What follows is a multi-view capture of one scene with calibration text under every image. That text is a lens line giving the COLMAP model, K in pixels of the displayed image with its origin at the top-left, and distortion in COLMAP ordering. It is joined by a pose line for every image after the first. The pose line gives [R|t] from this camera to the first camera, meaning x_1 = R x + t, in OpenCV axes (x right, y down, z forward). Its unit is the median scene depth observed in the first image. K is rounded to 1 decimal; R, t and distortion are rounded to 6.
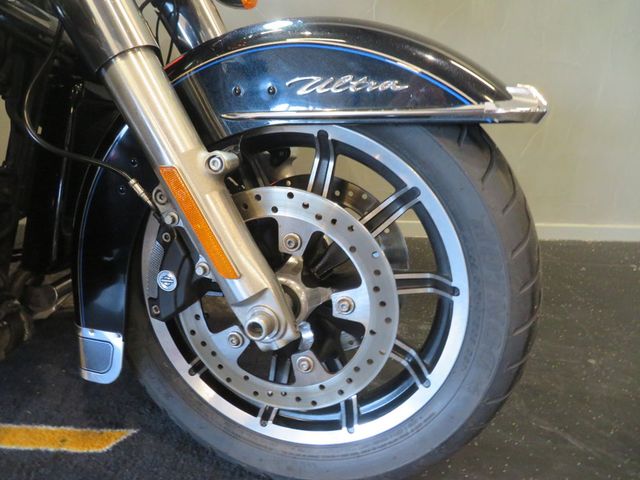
lens RADIAL K [[454.2, 0, 320.0], [0, 454.2, 240.0], [0, 0, 1]] dist [-0.004608, -0.003034]
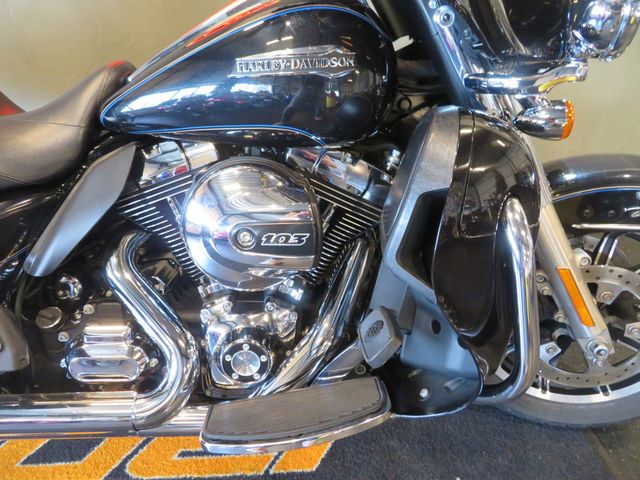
lens RADIAL K [[454.2, 0, 320.0], [0, 454.2, 240.0], [0, 0, 1]] dist [-0.004608, -0.003034]
pose [[0.997476, -0.057912, 0.041088, -1.117918], [0.050550, 0.985517, 0.161866, -0.500662], [-0.049867, -0.159380, 0.985957, -0.530342]]
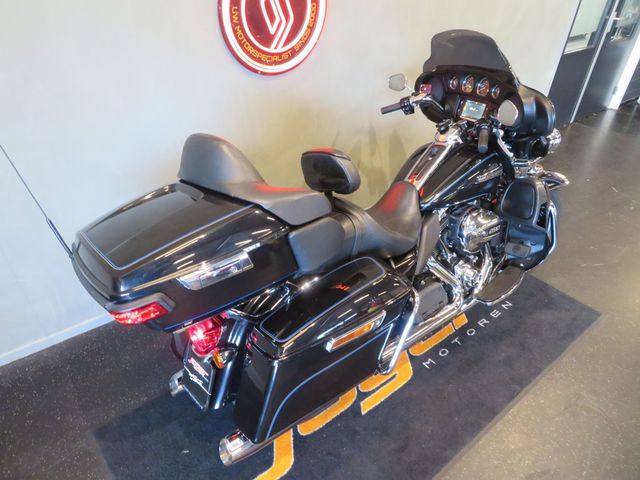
lens RADIAL K [[454.2, 0, 320.0], [0, 454.2, 240.0], [0, 0, 1]] dist [-0.004608, -0.003034]
pose [[0.770816, -0.360458, 0.525274, -4.187428], [0.225552, 0.925539, 0.304145, -1.667226], [-0.595793, -0.115963, 0.794722, -1.421085]]
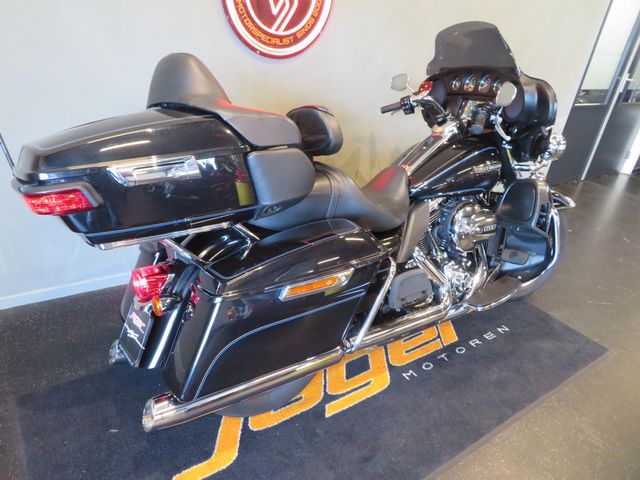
lens RADIAL K [[454.2, 0, 320.0], [0, 454.2, 240.0], [0, 0, 1]] dist [-0.004608, -0.003034]
pose [[0.810679, -0.205625, 0.548195, -4.036015], [0.137666, 0.976994, 0.162882, -0.952233], [-0.569076, -0.056577, 0.820336, -1.390169]]
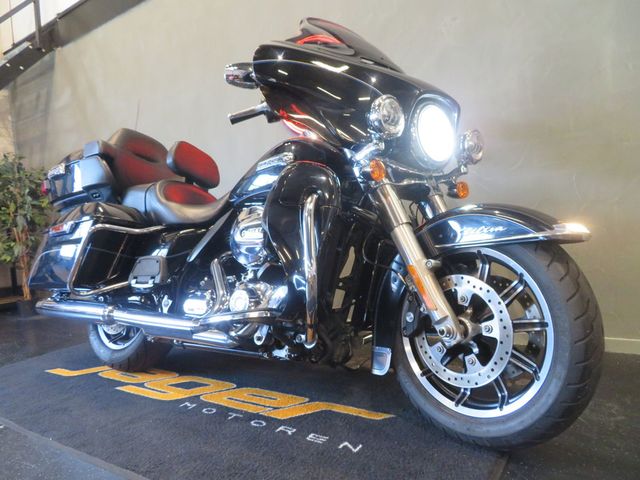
lens RADIAL K [[462.2, 0, 320.0], [0, 462.2, 240.0], [0, 0, 1]] dist [-0.004870, 0.000136]
pose [[0.822001, -0.069726, -0.565202, 0.628589], [-0.123644, 0.946951, -0.296642, 0.465173], [0.555902, 0.313723, 0.769773, -1.156487]]
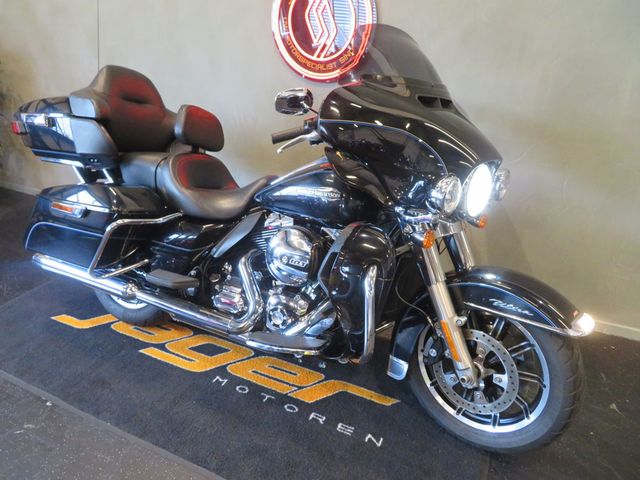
lens RADIAL K [[462.2, 0, 320.0], [0, 462.2, 240.0], [0, 0, 1]] dist [-0.004870, 0.000136]
pose [[0.901488, 0.162368, -0.401194, 0.064509], [-0.158107, 0.986443, 0.043956, -0.604199], [0.402892, 0.023806, 0.914938, -1.884647]]
